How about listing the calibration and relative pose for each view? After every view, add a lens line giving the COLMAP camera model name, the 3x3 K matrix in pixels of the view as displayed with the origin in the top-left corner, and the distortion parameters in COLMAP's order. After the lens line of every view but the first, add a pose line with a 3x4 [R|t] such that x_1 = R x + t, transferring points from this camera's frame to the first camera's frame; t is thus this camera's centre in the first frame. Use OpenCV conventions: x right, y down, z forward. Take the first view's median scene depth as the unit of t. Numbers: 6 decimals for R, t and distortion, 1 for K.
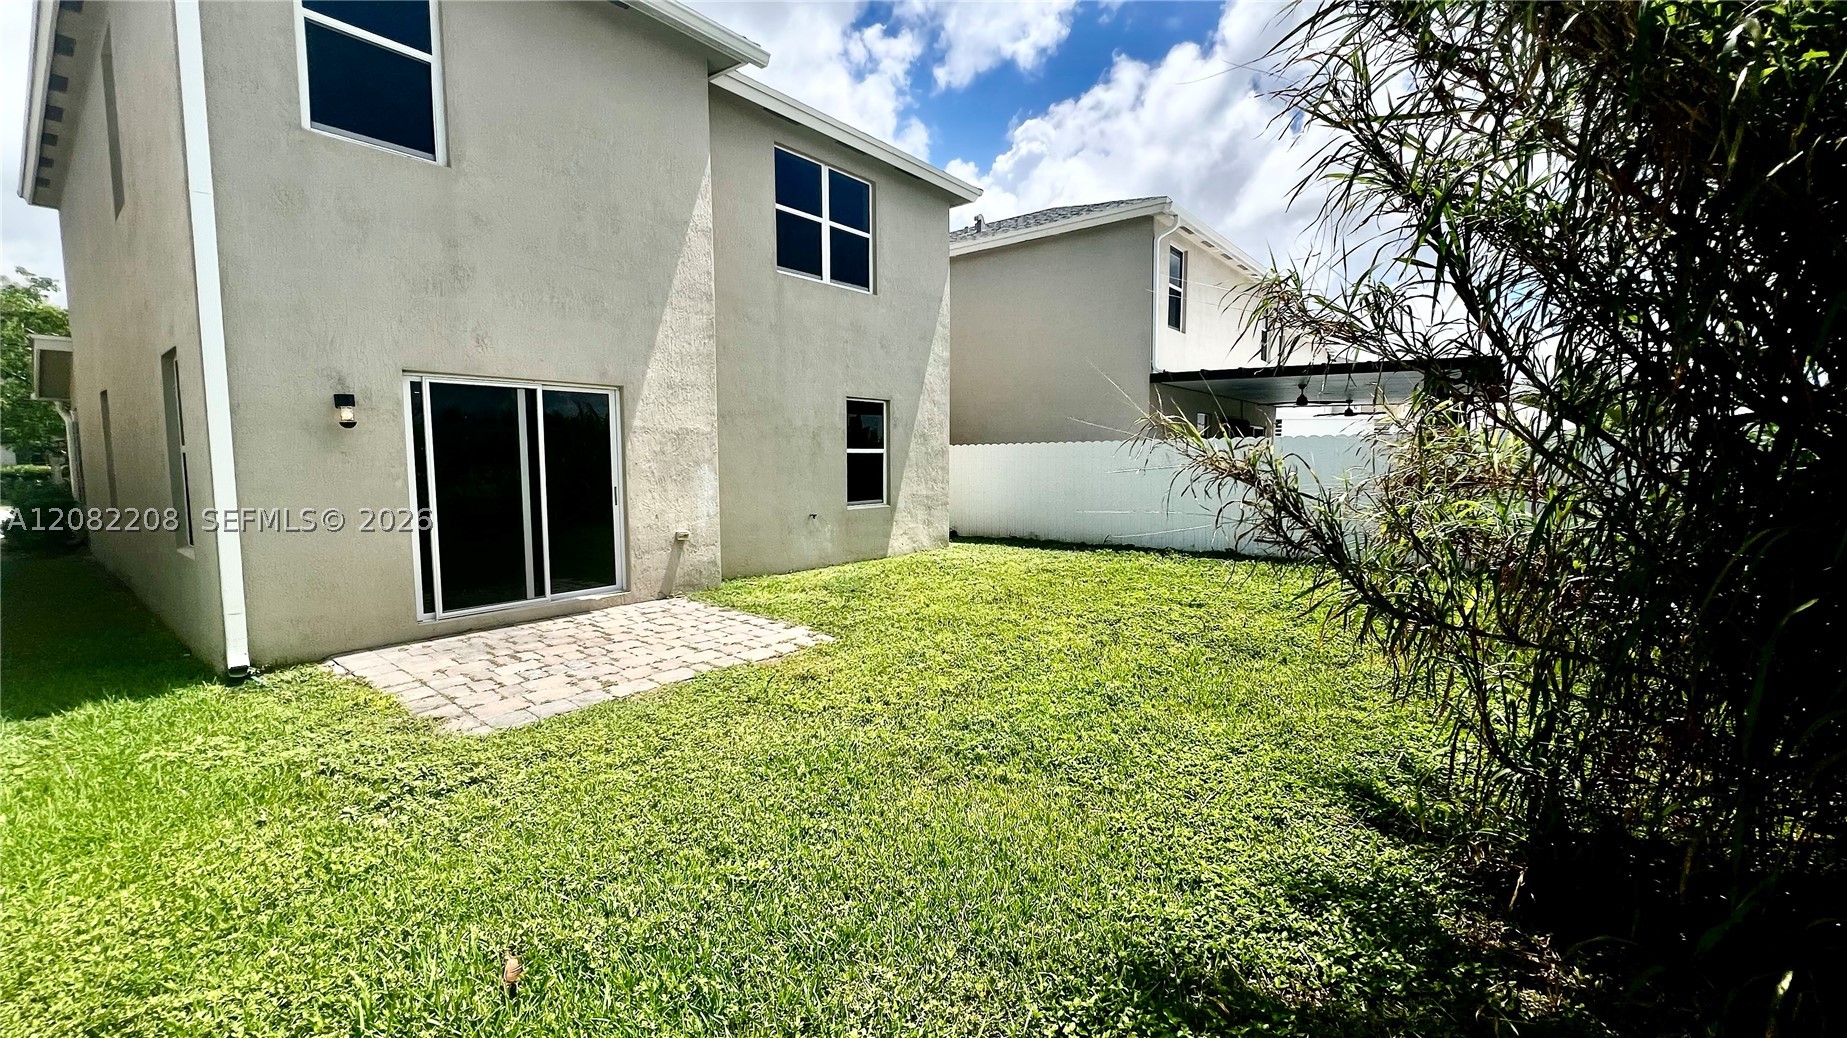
lens RADIAL K [[737.1, 0, 925.2], [0, 737.1, 521.4], [0, 0, 1]] dist [-0.007694, -0.000111]
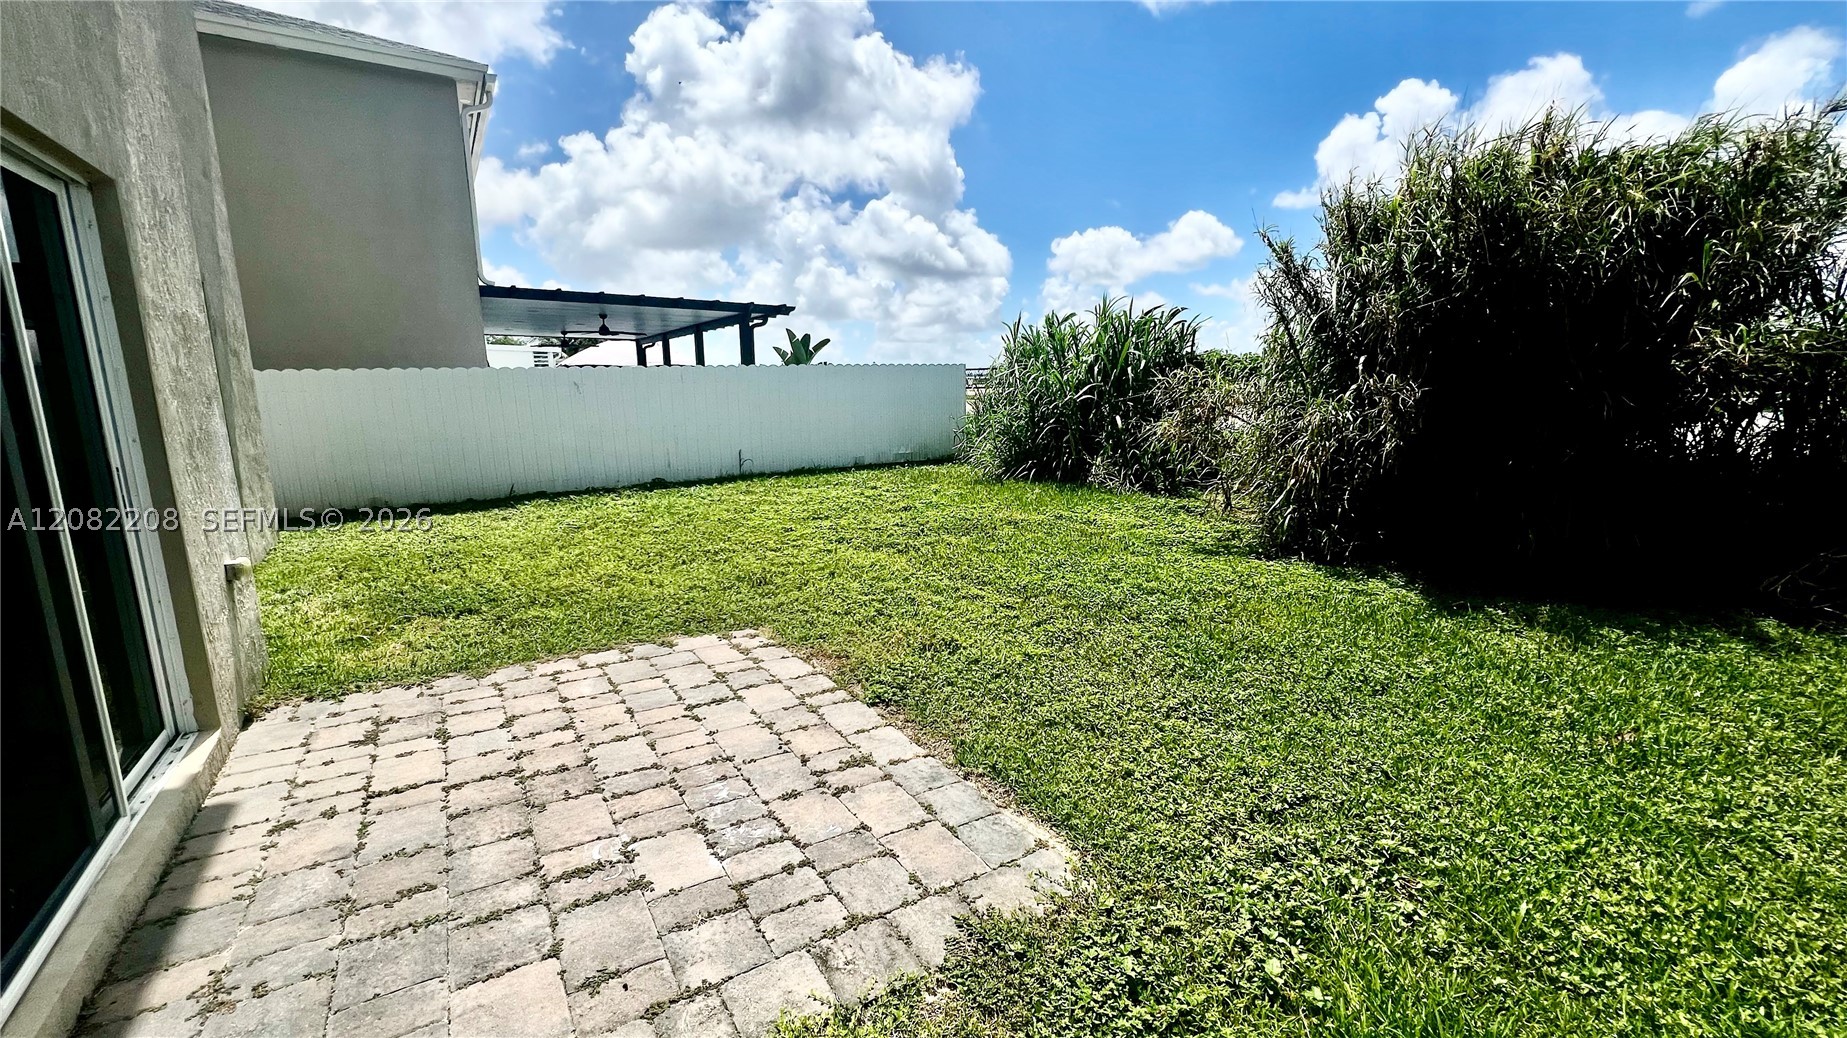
lens RADIAL K [[737.1, 0, 926.0], [0, 737.1, 518.7], [0, 0, 1]] dist [-0.007694, -0.000111]
pose [[0.308986, -0.167580, 0.936186, -0.683368], [0.092122, 0.984999, 0.145913, -0.037091], [-0.946594, 0.041159, 0.319789, 0.553951]]
